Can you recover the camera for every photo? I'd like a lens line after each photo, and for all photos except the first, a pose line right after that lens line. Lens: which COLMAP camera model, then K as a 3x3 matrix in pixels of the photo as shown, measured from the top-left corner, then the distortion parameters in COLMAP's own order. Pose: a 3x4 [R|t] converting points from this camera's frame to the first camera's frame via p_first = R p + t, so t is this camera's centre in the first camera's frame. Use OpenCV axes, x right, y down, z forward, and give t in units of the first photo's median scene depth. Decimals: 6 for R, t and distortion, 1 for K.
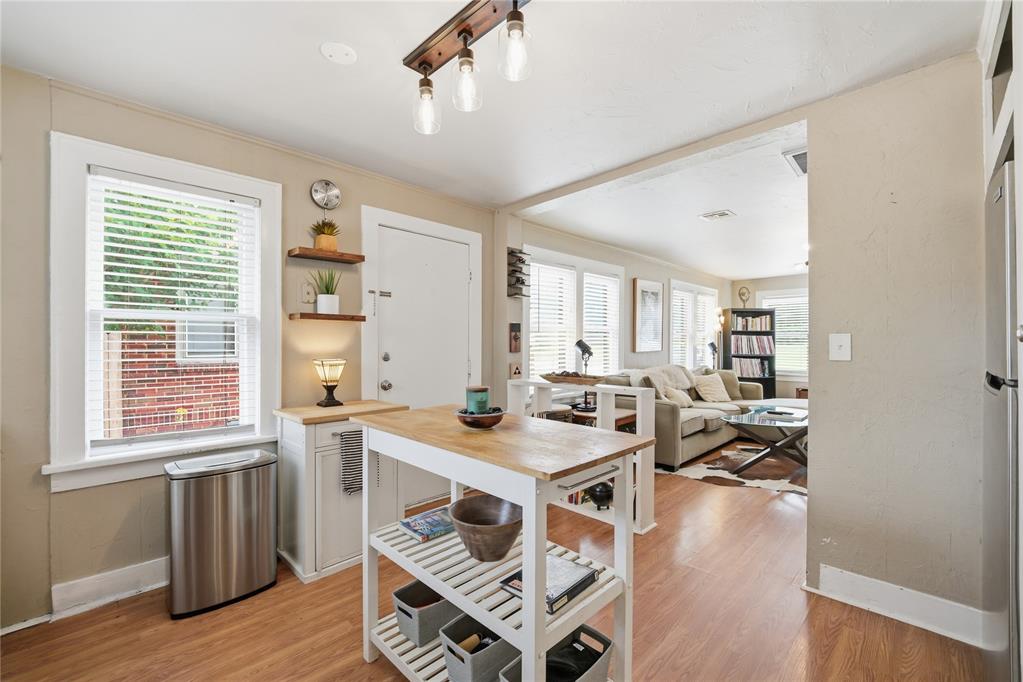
lens RADIAL K [[421.4, 0, 514.7], [0, 421.4, 346.0], [0, 0, 1]] dist [-0.000577, -0.000138]
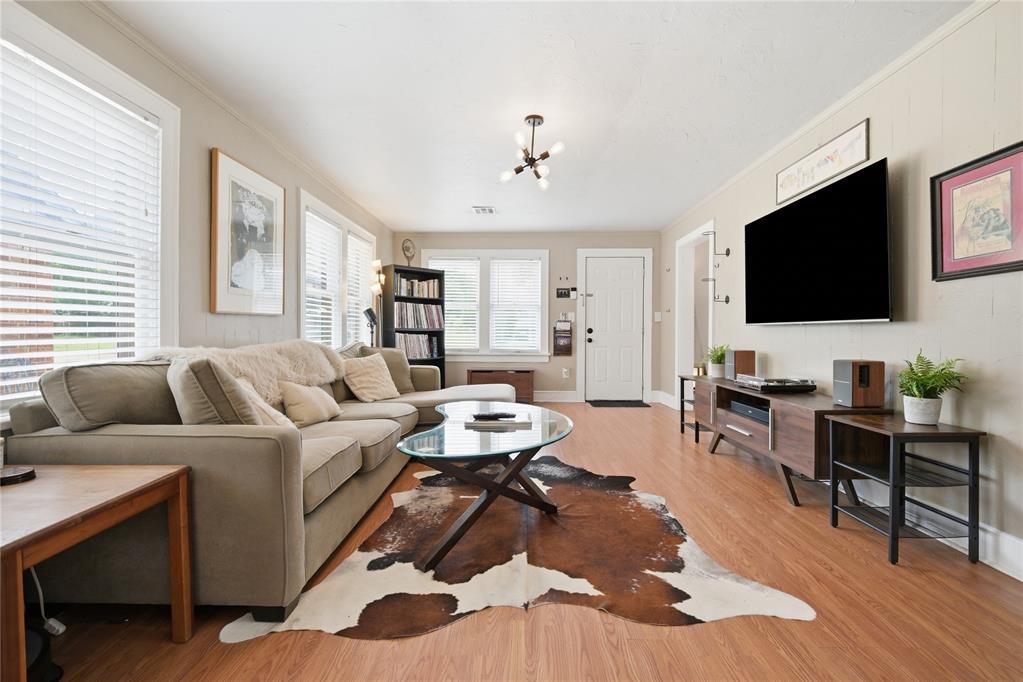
lens RADIAL K [[436.1, 0, 509.8], [0, 436.1, 337.6], [0, 0, 1]] dist [0.000351, -0.000546]
pose [[0.723401, -0.005821, 0.690404, 0.143267], [-0.000994, 0.999955, 0.009472, 0.028848], [-0.690428, -0.007538, 0.723362, 0.326262]]
